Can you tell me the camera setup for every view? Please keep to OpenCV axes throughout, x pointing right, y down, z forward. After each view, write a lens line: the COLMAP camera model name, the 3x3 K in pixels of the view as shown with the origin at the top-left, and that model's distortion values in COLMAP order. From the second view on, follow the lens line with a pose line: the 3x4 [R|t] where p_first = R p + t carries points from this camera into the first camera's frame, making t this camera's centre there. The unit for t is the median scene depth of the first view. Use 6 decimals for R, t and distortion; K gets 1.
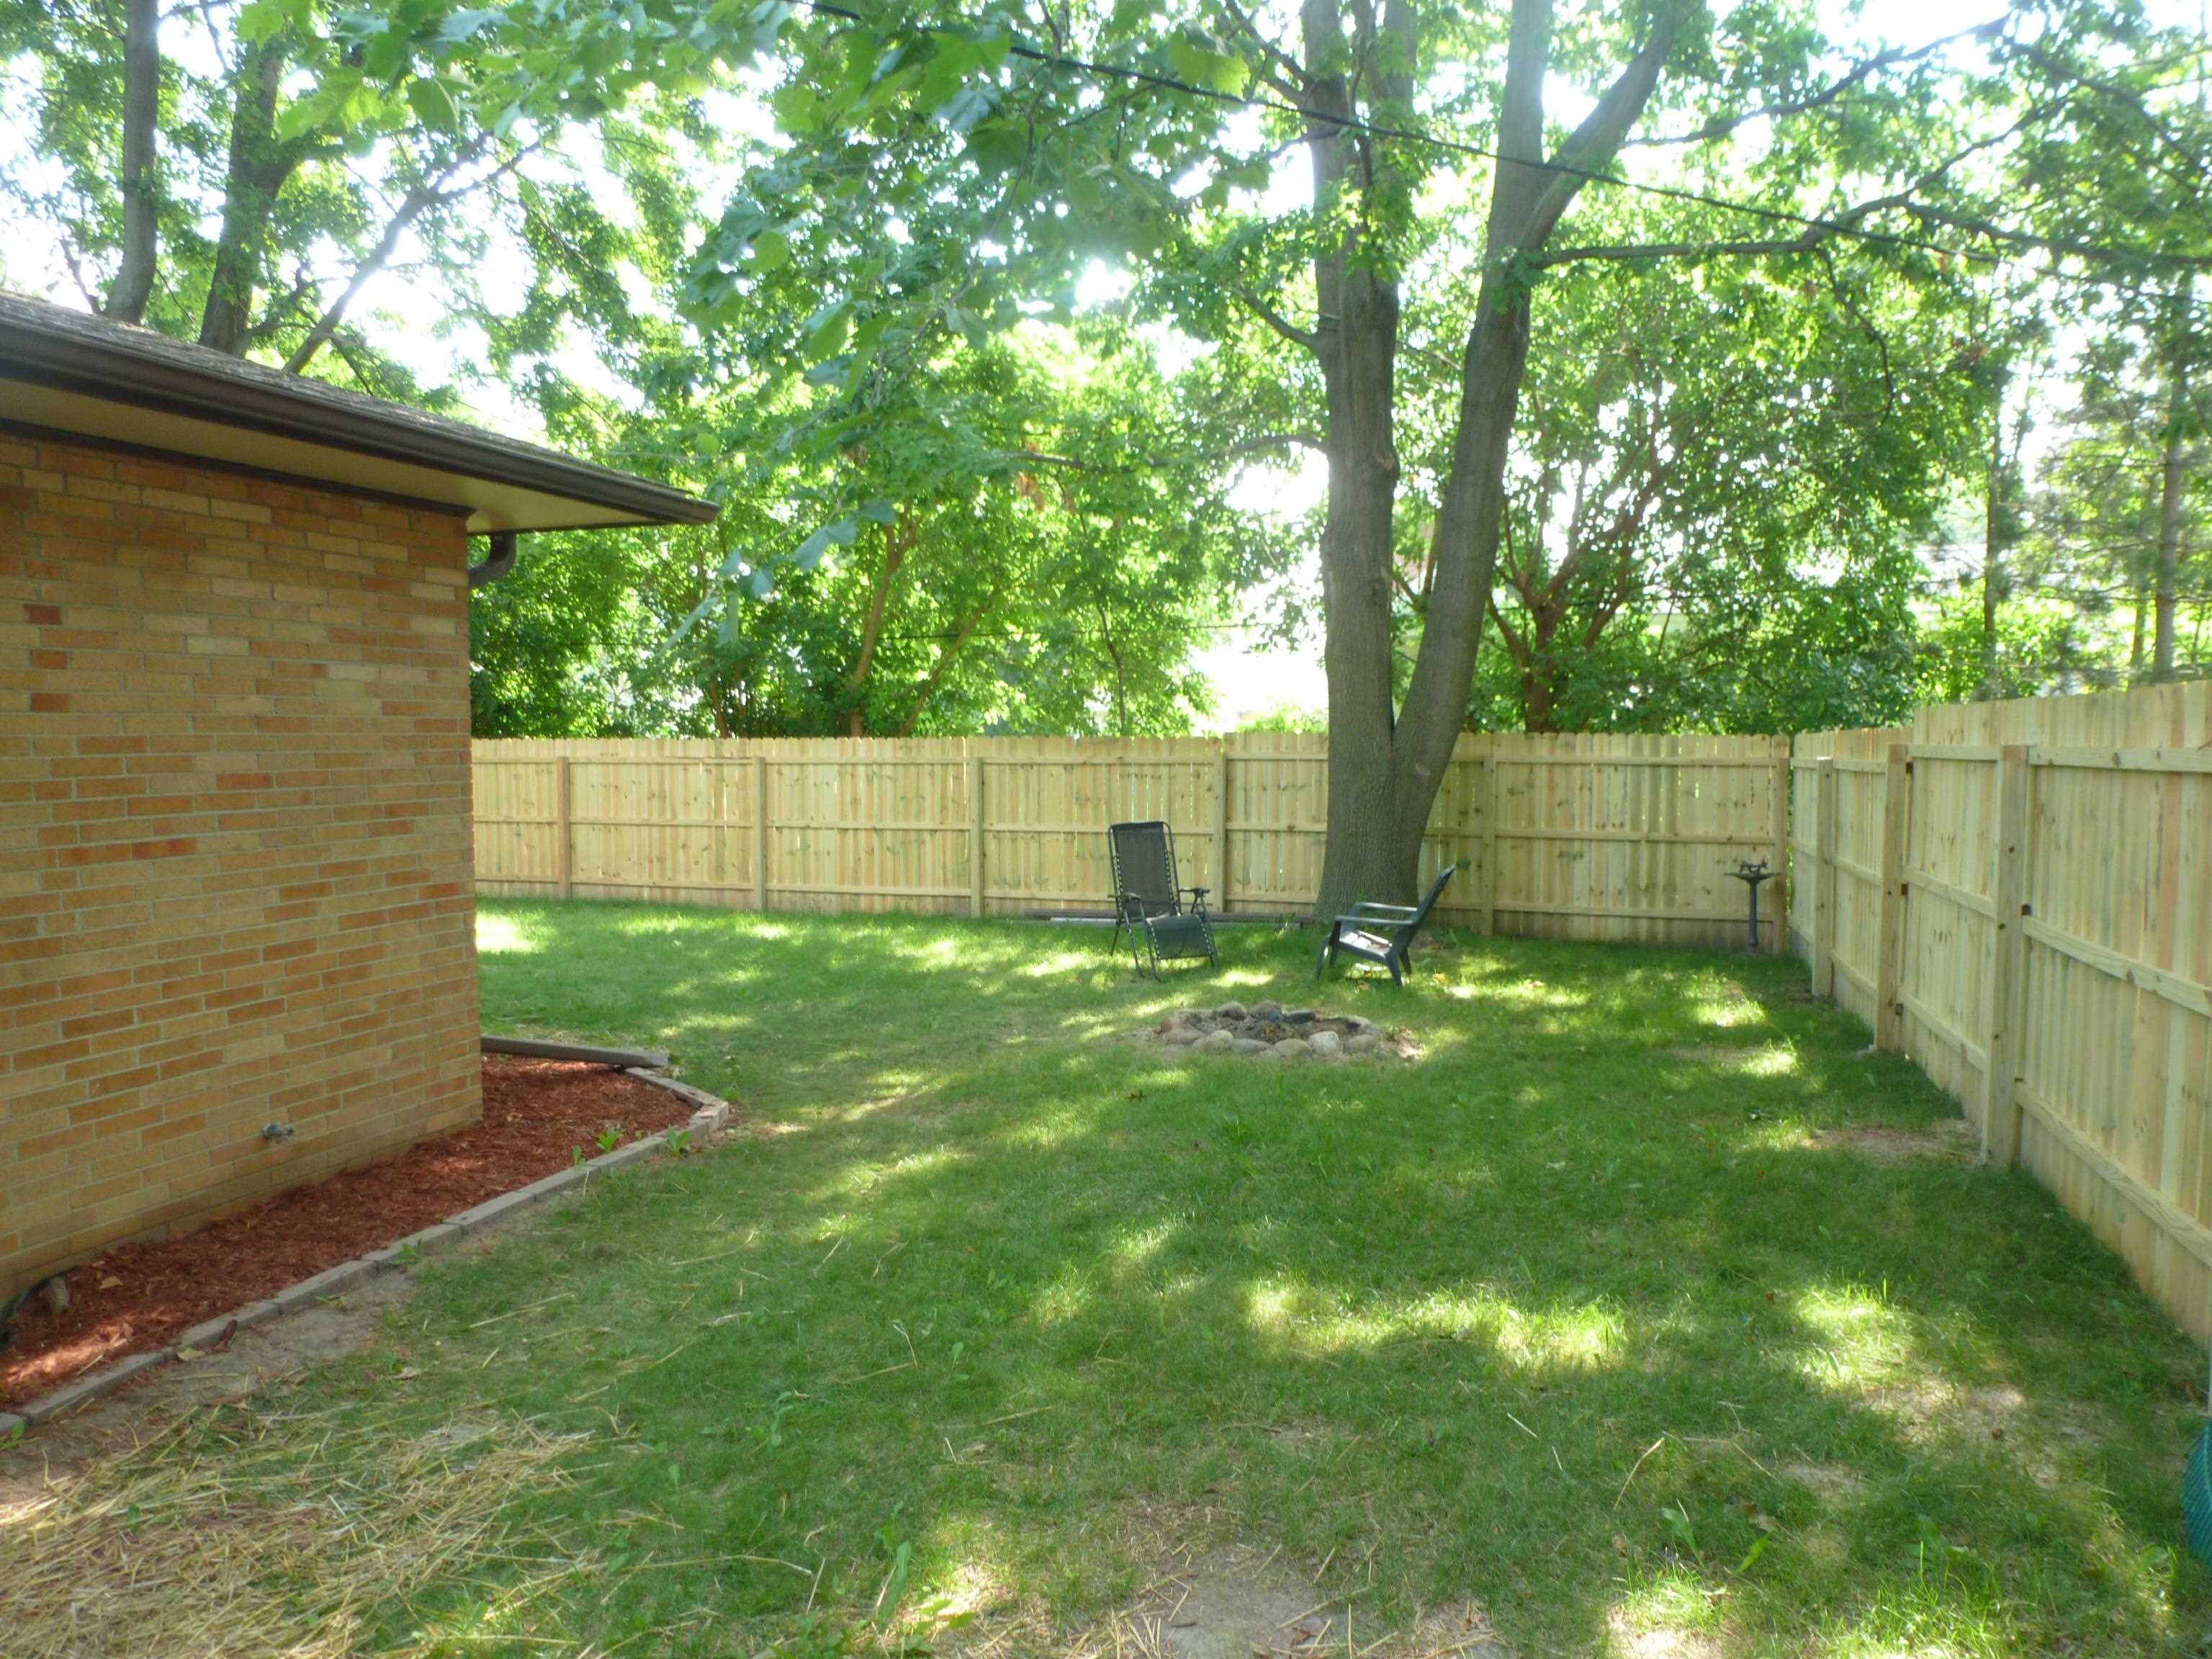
lens RADIAL K [[1615.4, 0, 1102.2], [0, 1615.4, 840.7], [0, 0, 1]] dist [-0.060076, 0.035431]
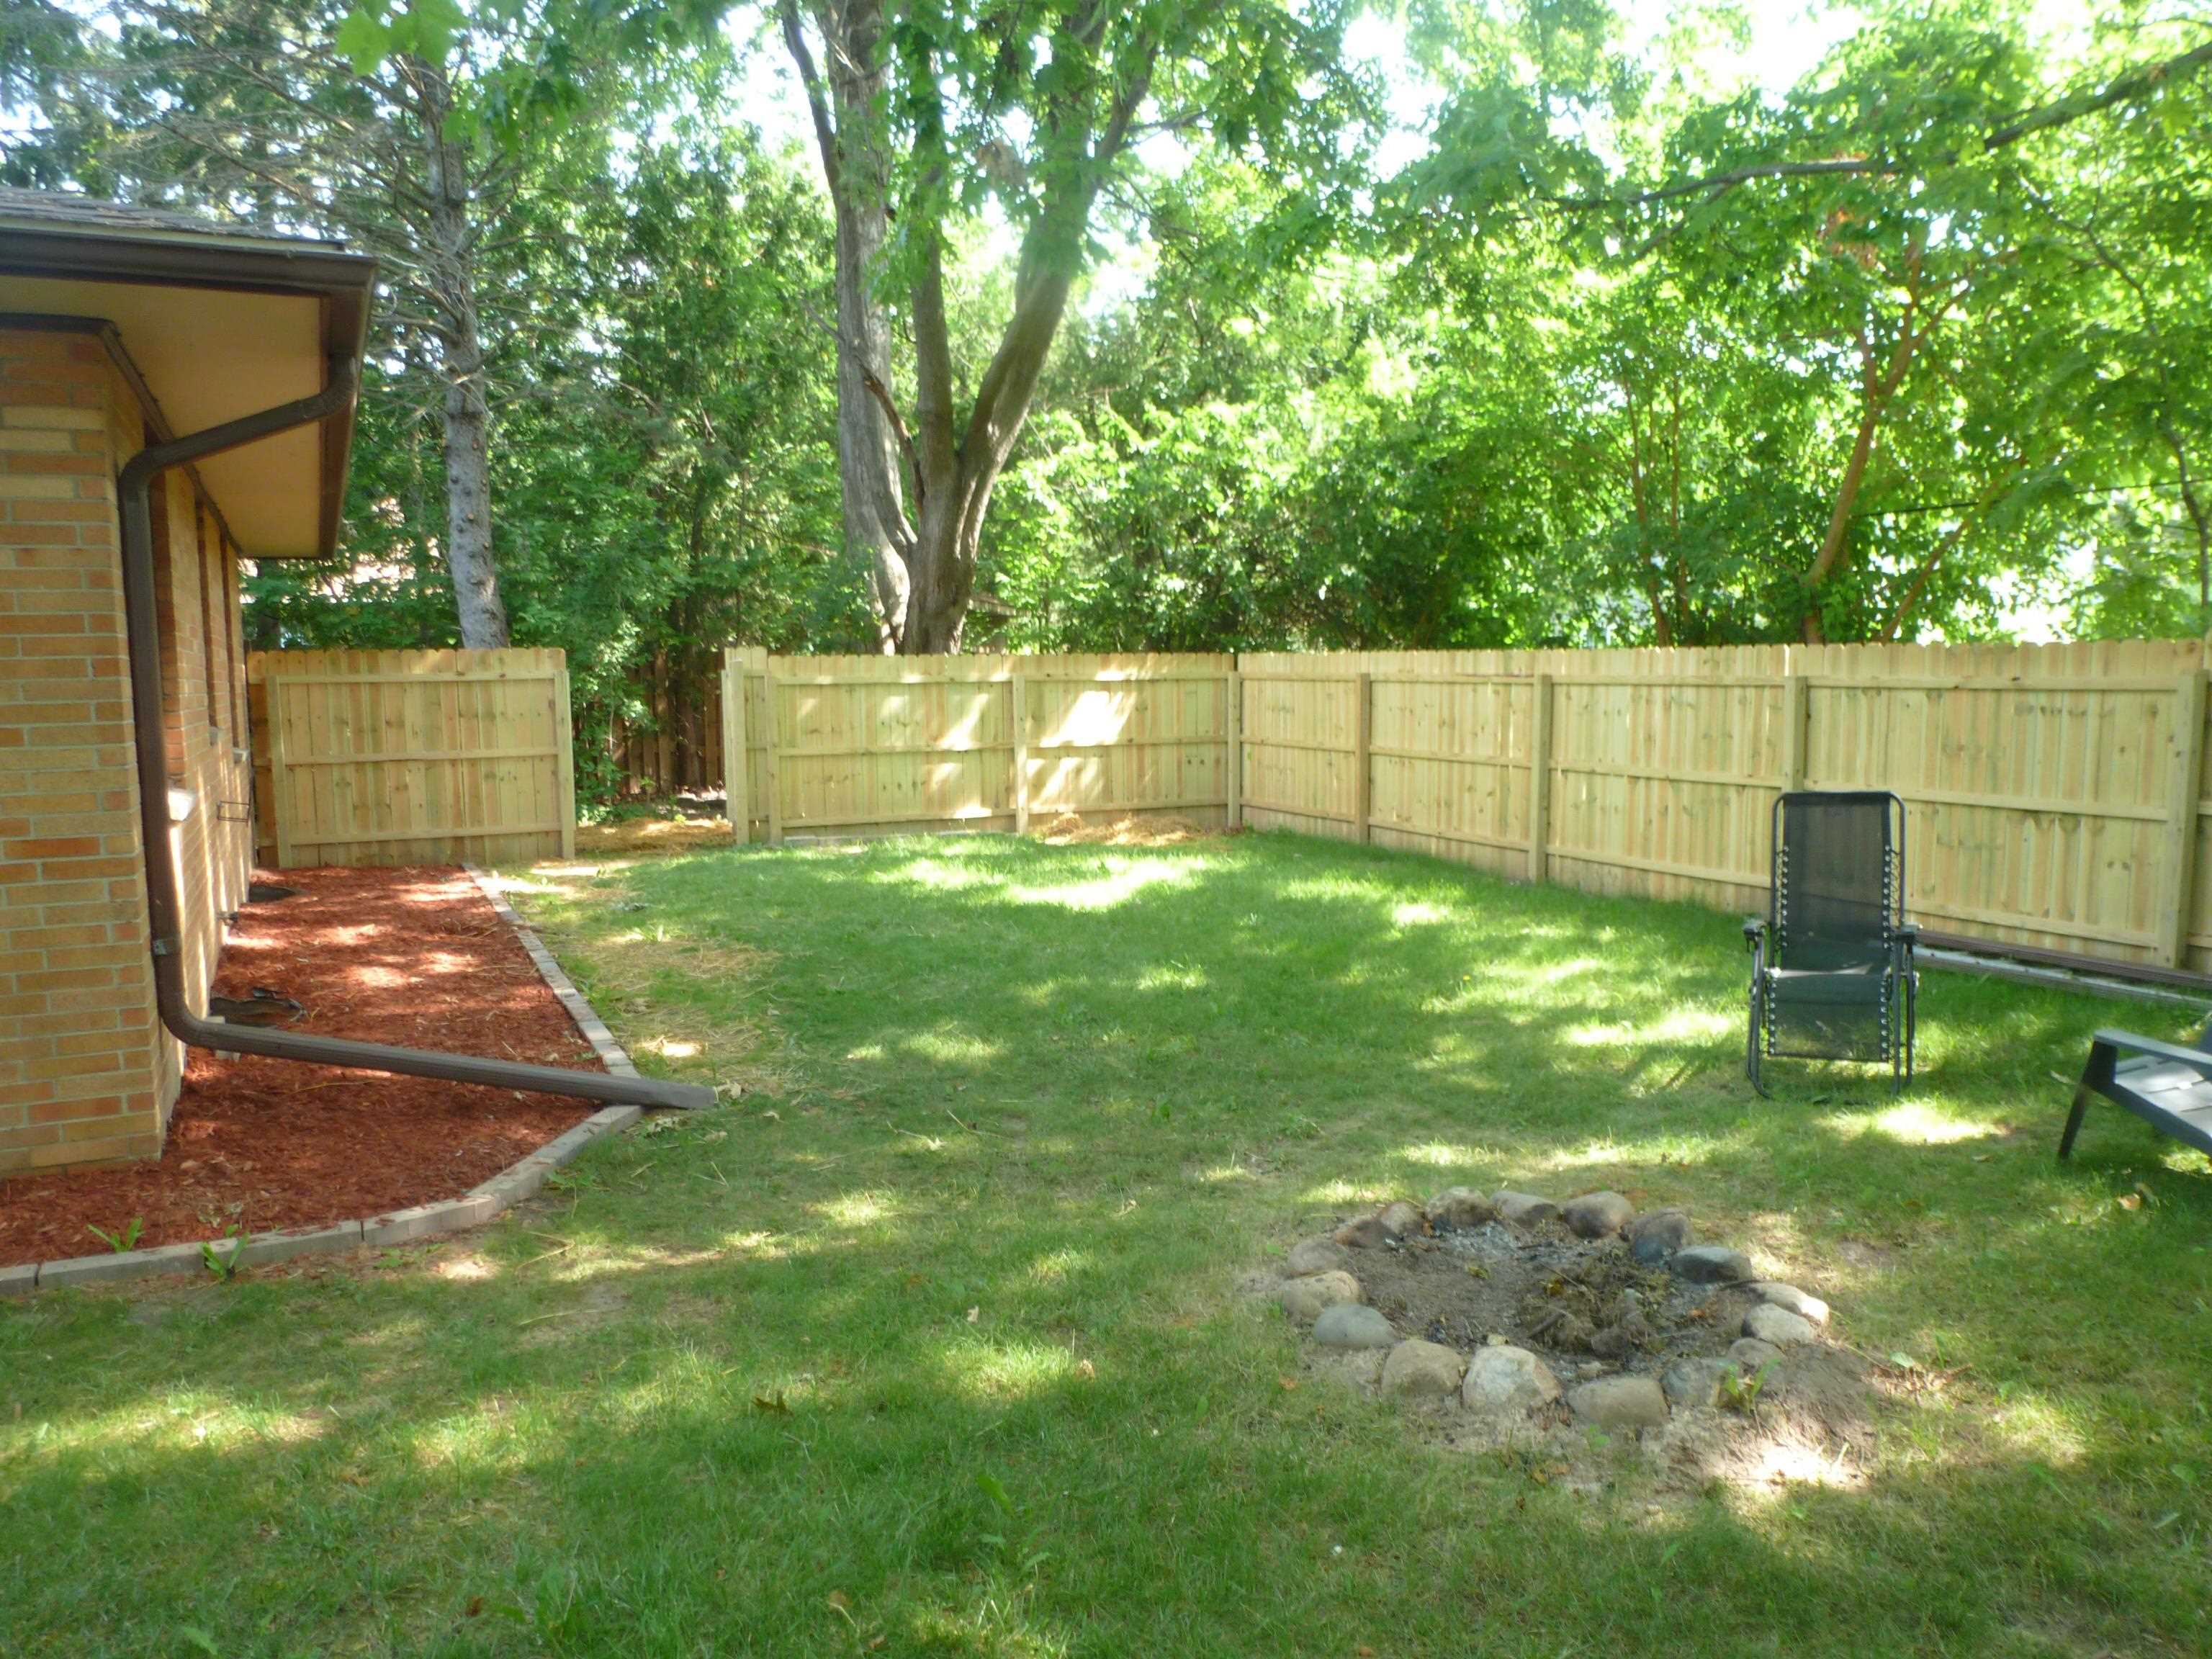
lens RADIAL K [[1615.4, 0, 1102.2], [0, 1615.4, 840.7], [0, 0, 1]] dist [-0.060076, 0.035431]
pose [[0.702547, 0.076613, -0.707502, 0.227784], [-0.044404, 0.996970, 0.063866, -0.018151], [0.710251, -0.013453, 0.703820, 0.442386]]
